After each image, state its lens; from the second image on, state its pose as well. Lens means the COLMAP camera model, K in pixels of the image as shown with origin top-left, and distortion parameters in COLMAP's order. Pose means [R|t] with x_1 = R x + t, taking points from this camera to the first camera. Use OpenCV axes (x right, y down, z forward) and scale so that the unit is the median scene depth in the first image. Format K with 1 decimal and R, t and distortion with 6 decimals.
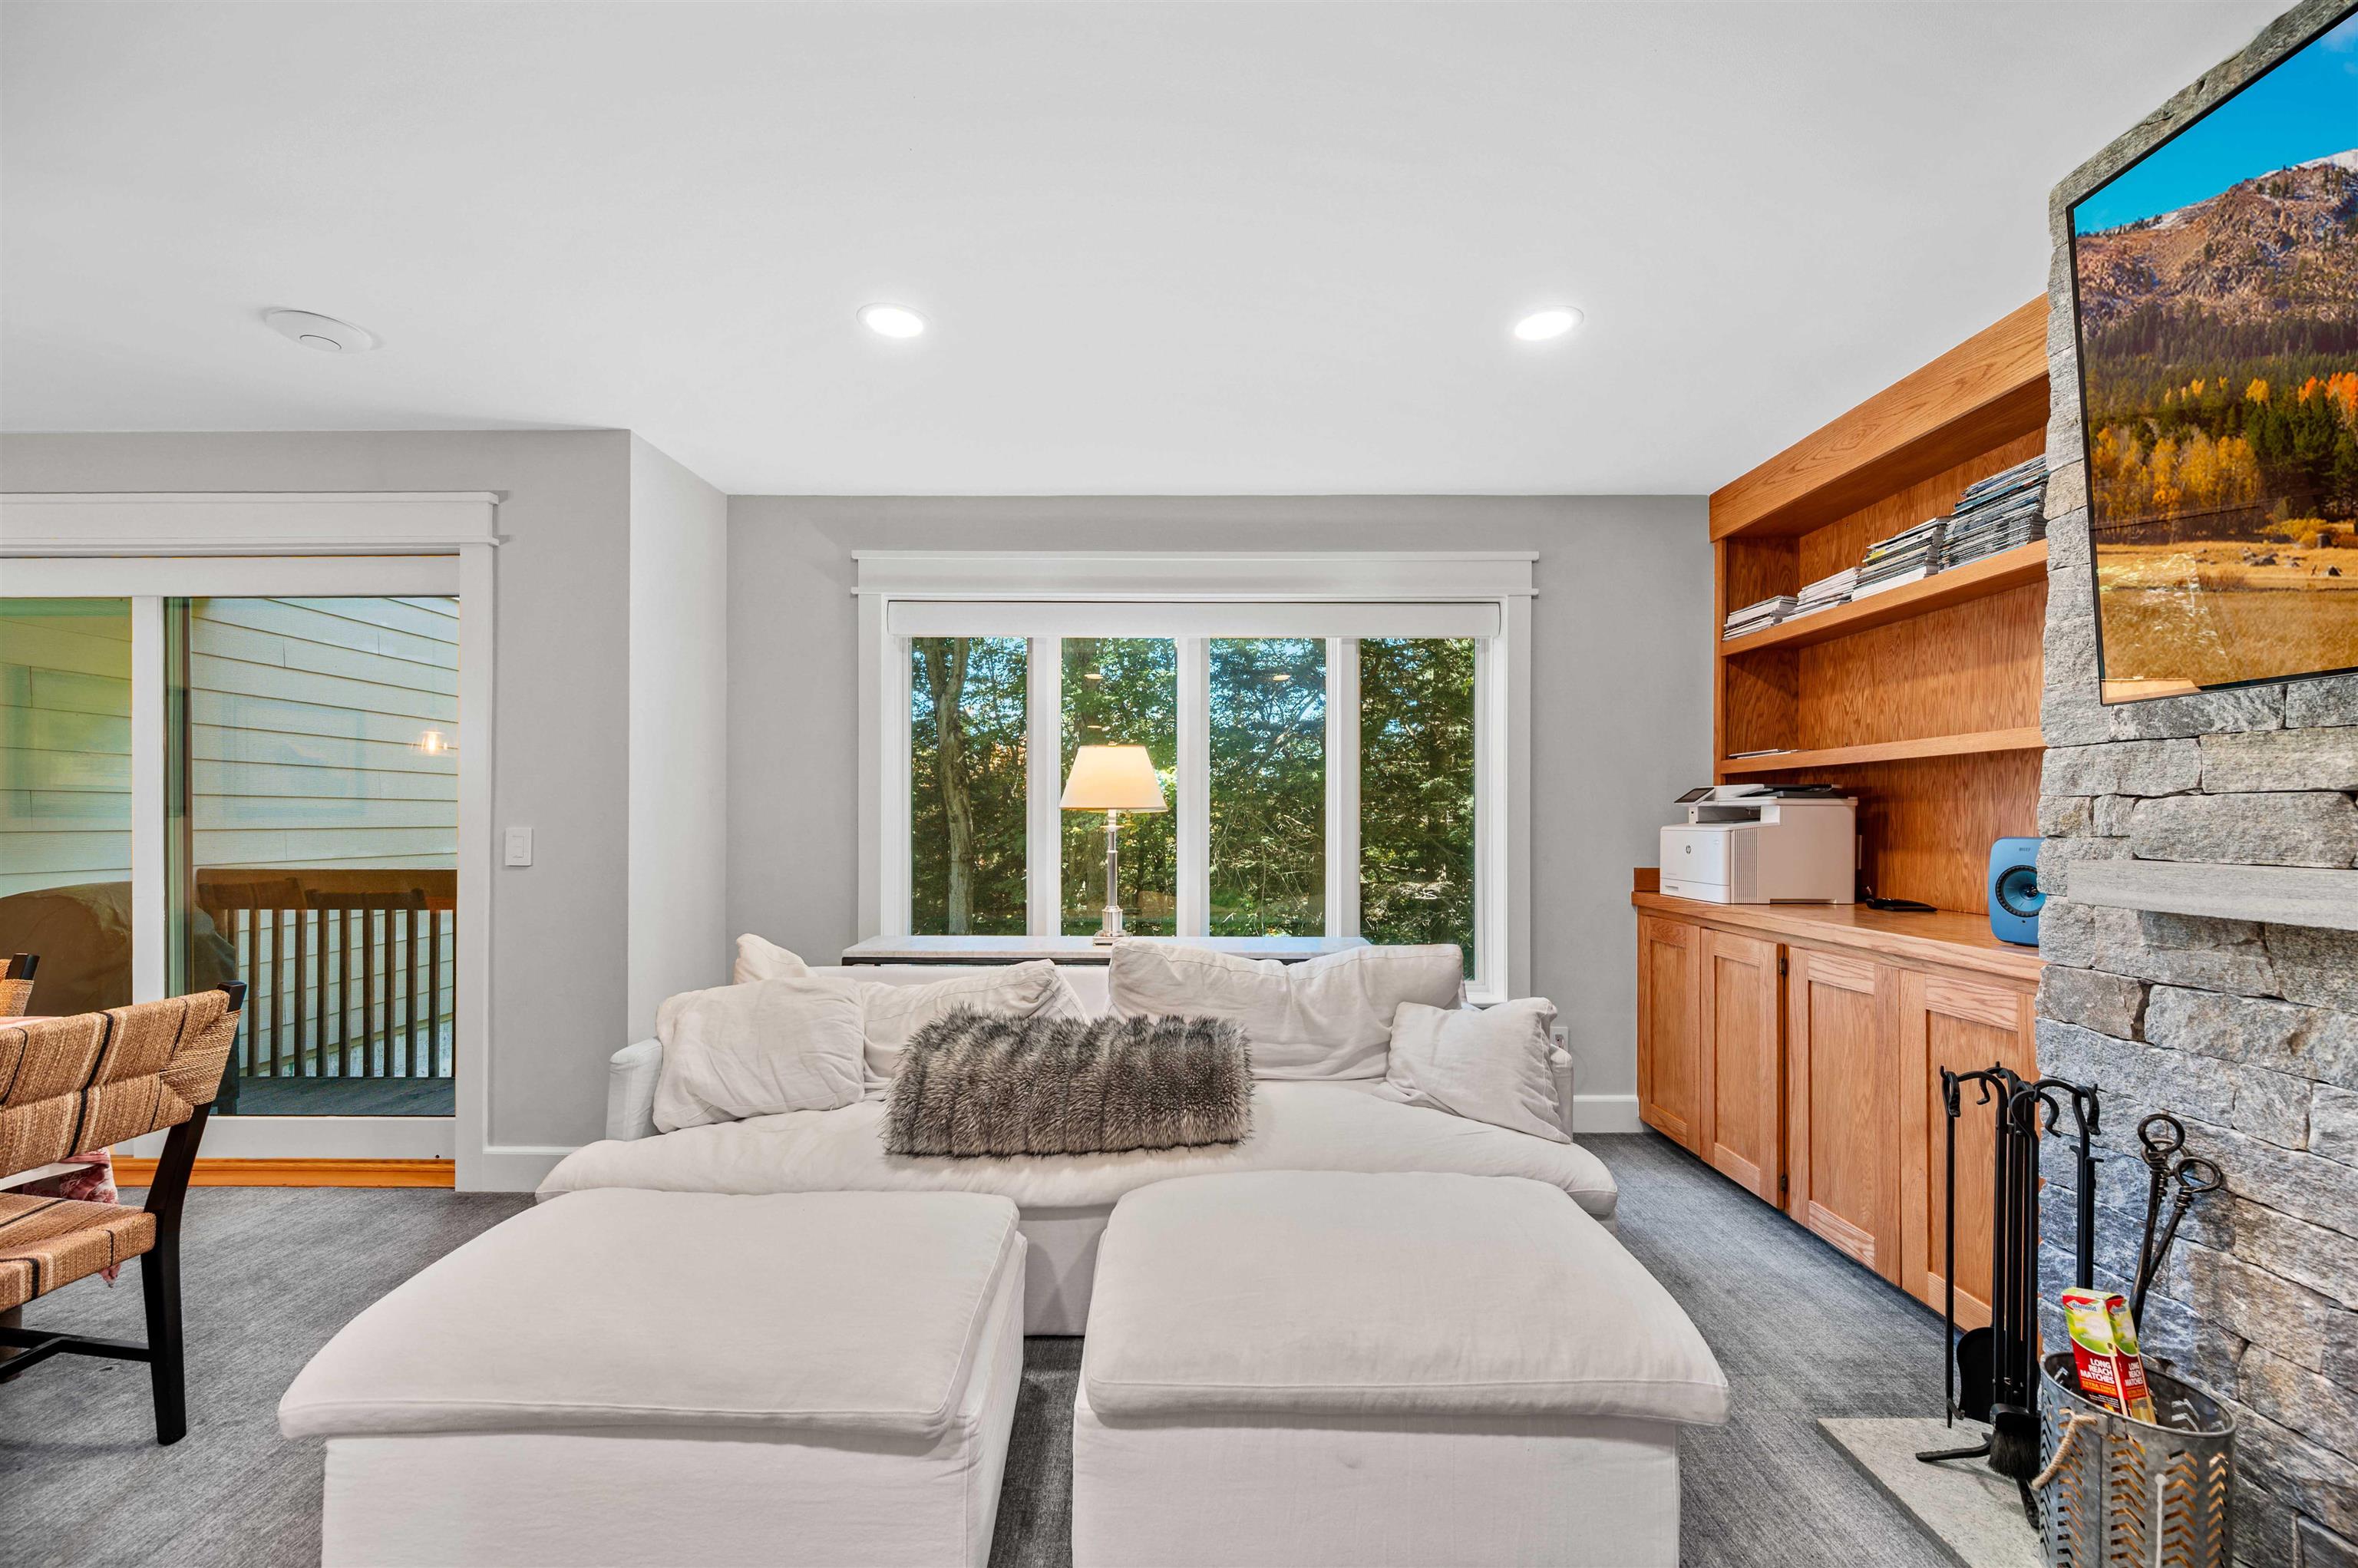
lens RADIAL K [[939.7, 0, 1184.0], [0, 939.7, 817.9], [0, 0, 1]] dist [-0.001752, -0.000290]
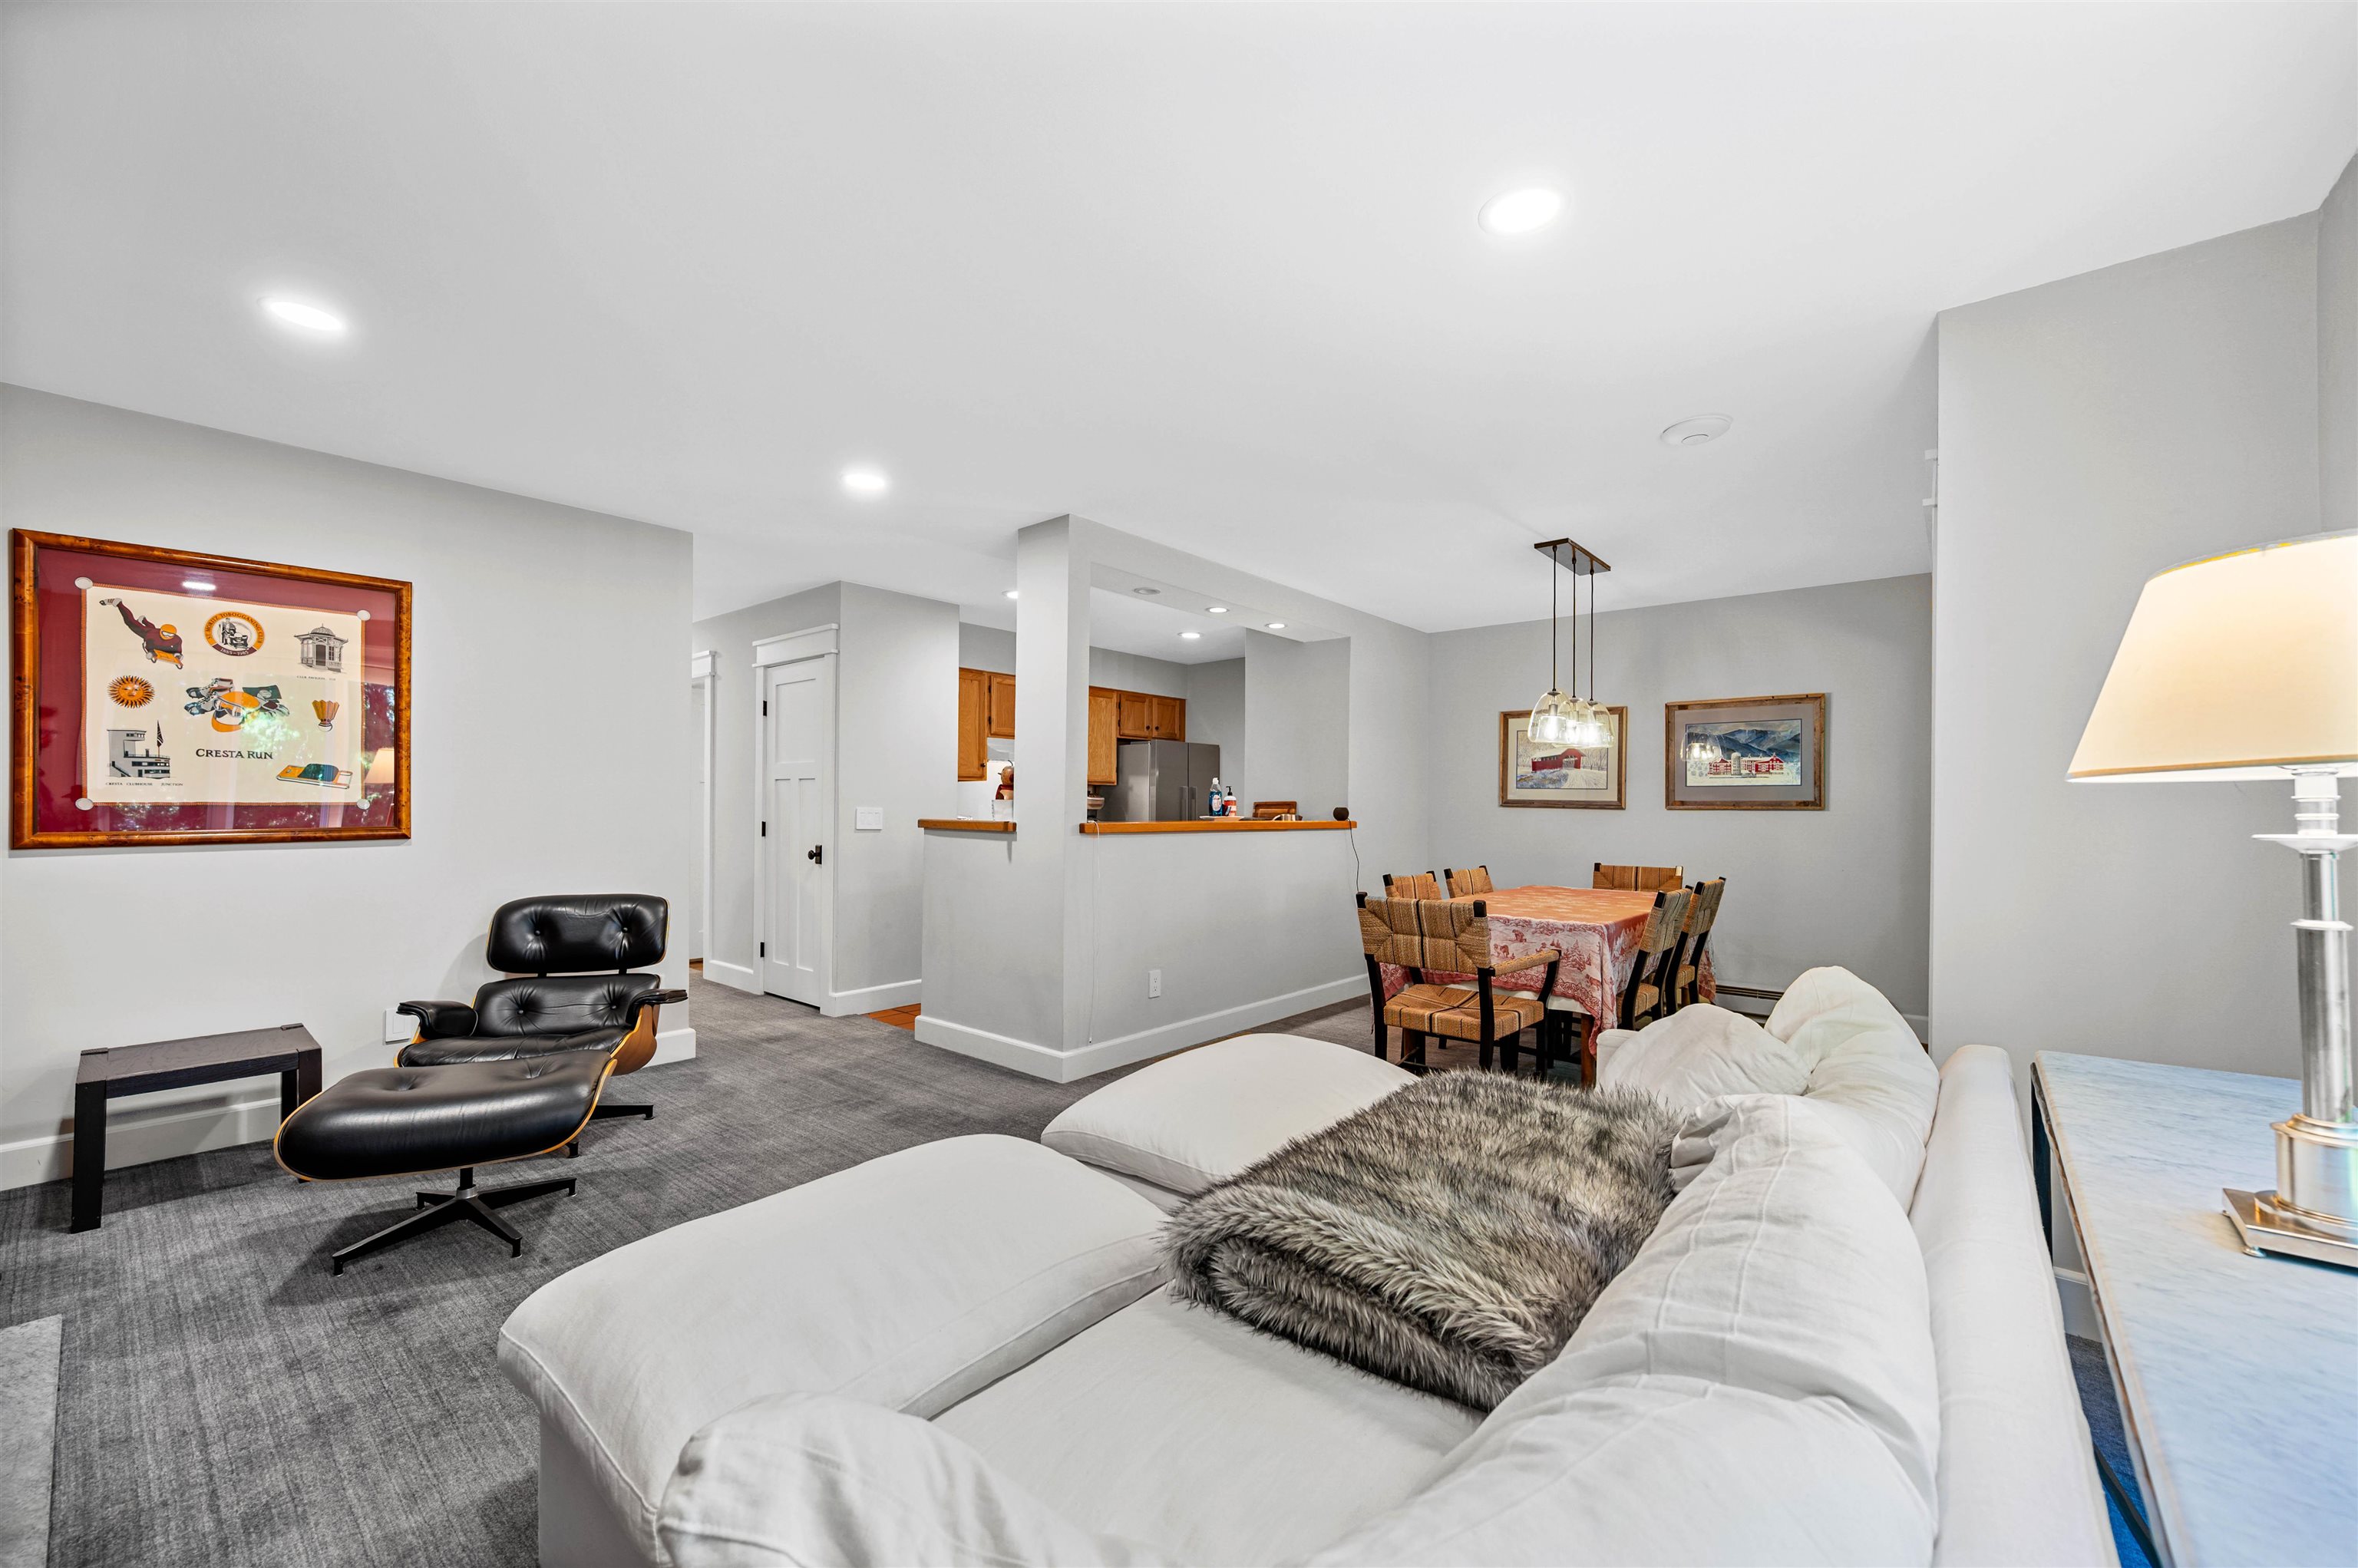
lens RADIAL K [[926.6, 0, 1173.8], [0, 926.6, 785.6], [0, 0, 1]] dist [0.000441, -0.000051]
pose [[-0.647590, -0.022510, -0.761657, 0.410239], [-0.010709, 0.999734, -0.020440, 0.001713], [0.761914, -0.005080, -0.647658, 1.037802]]
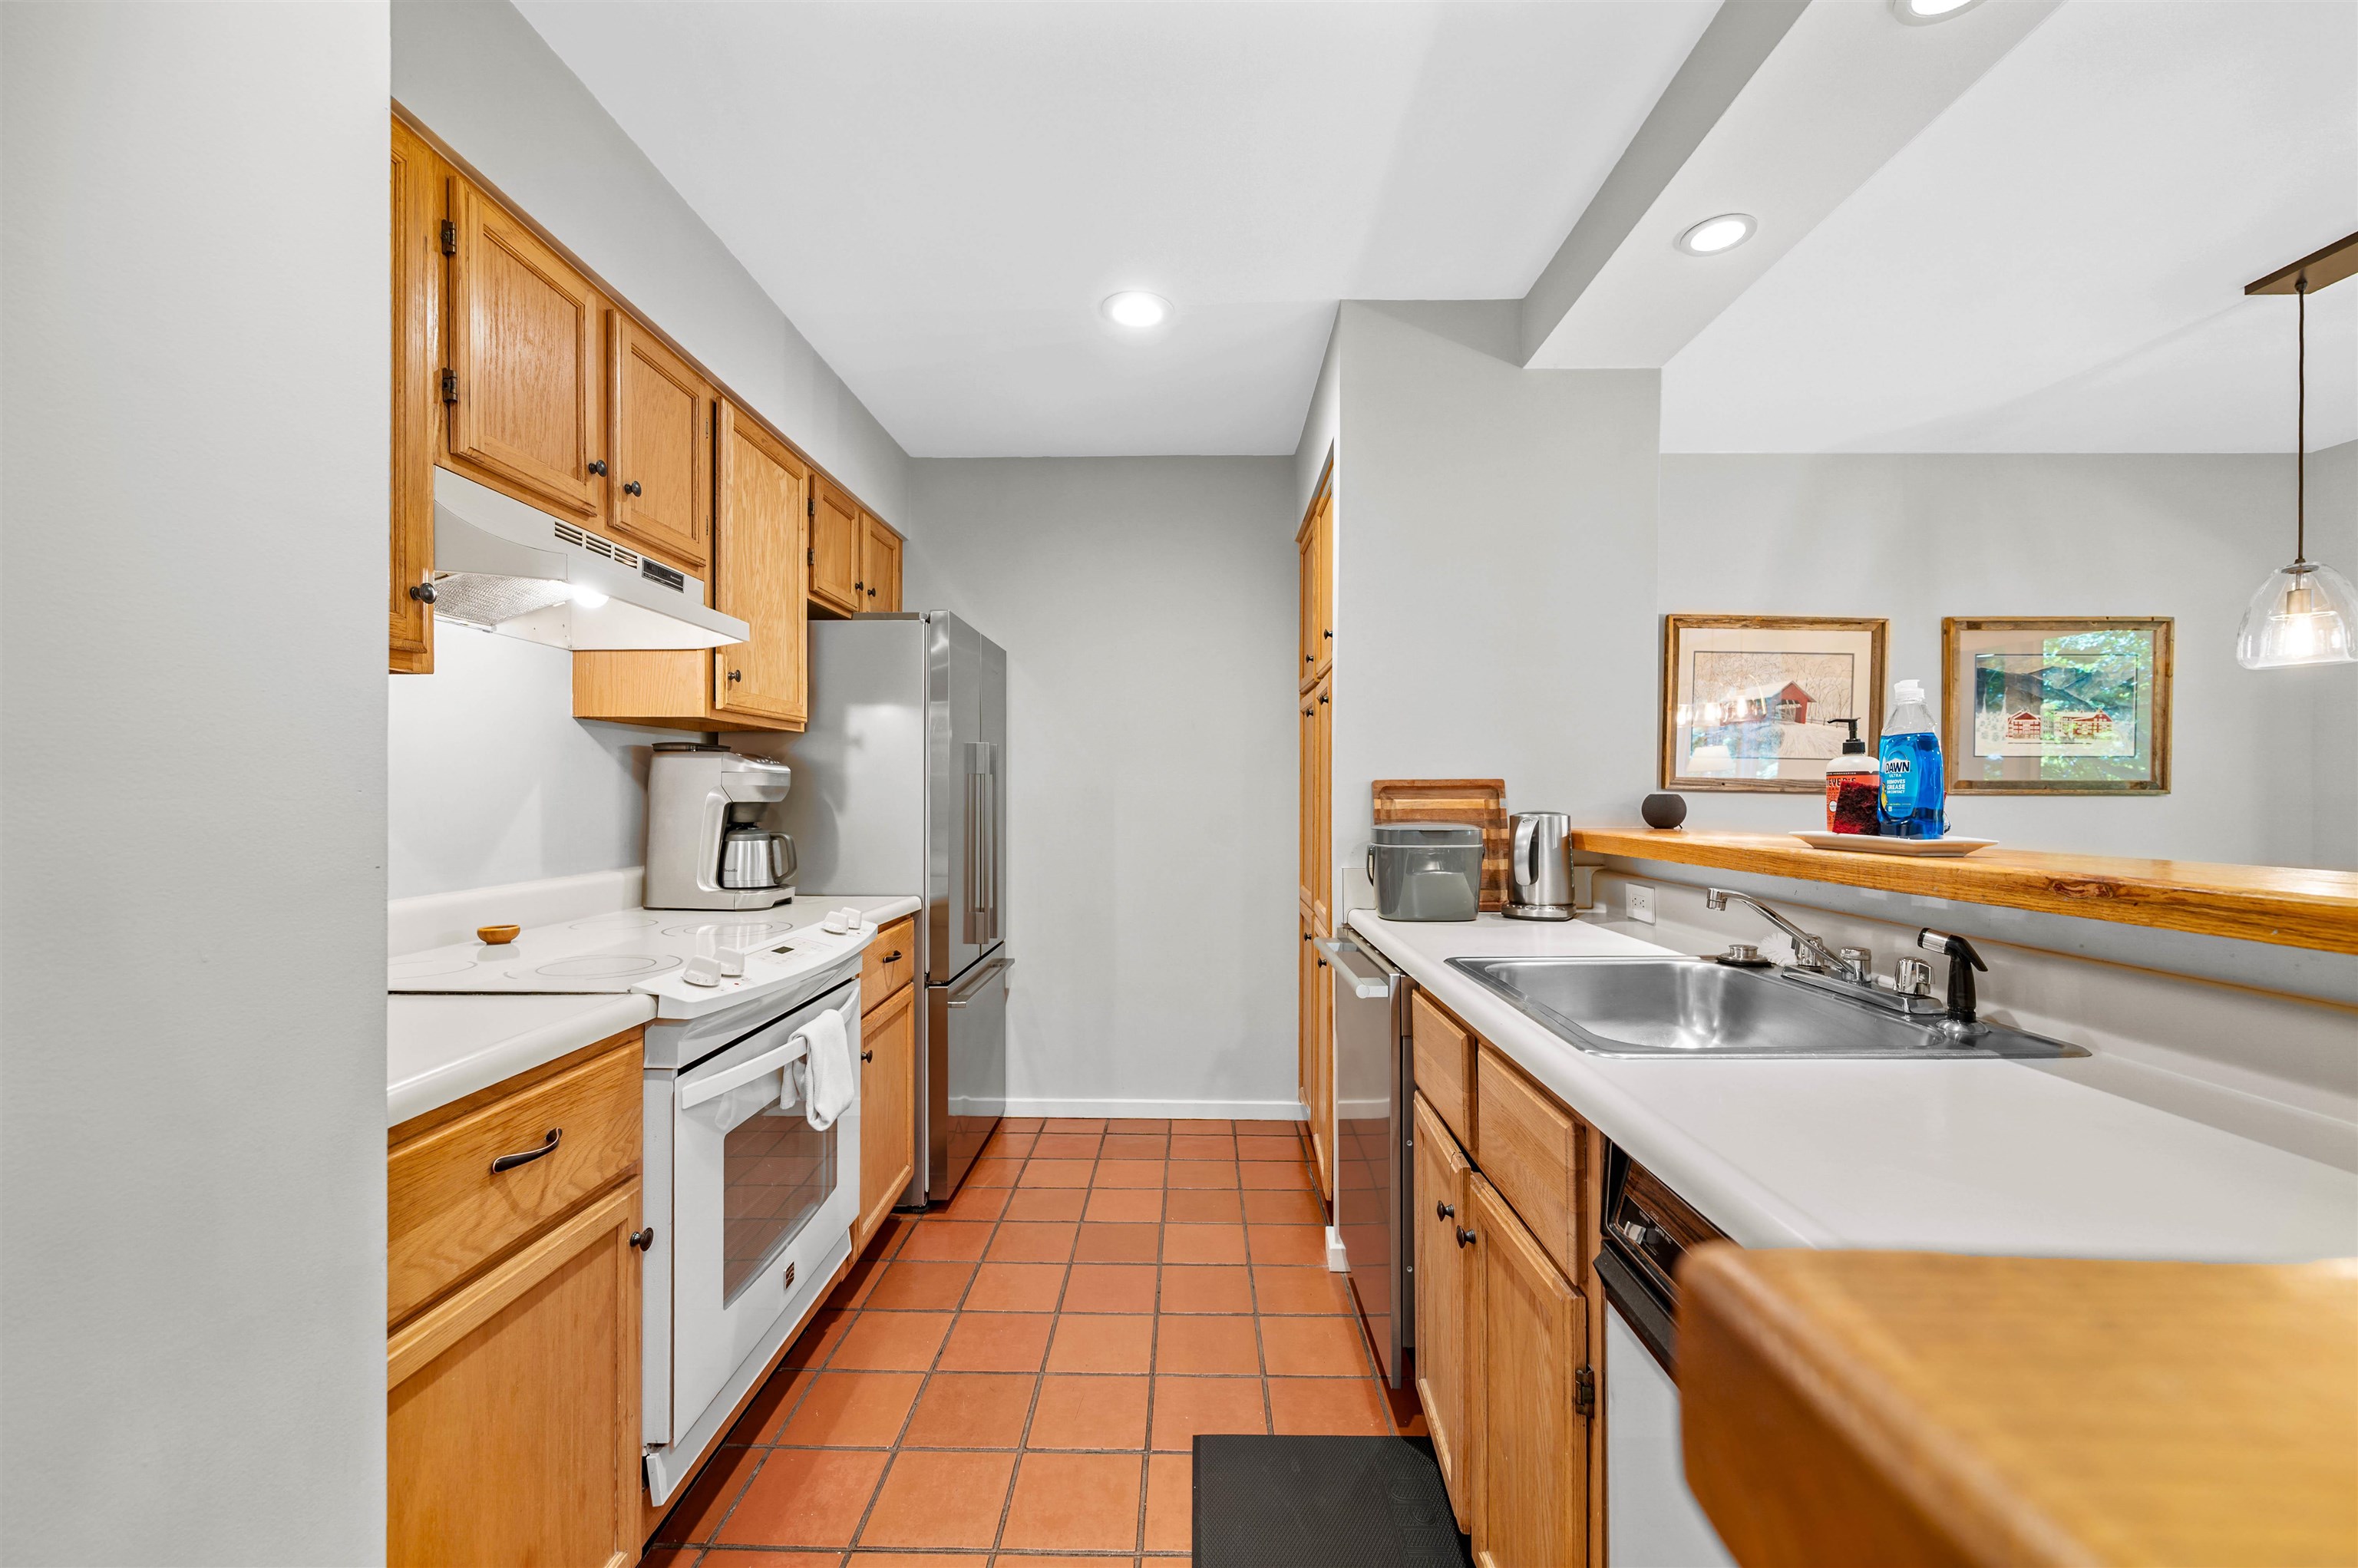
lens RADIAL K [[959.1, 0, 1178.2], [0, 959.1, 792.1], [0, 0, 1]] dist [0.000949, -0.000073]
pose [[-0.011726, -0.001040, -0.999931, -0.502197], [-0.007968, 0.999968, -0.000946, 0.006266], [0.999900, 0.007956, -0.011733, -0.352398]]
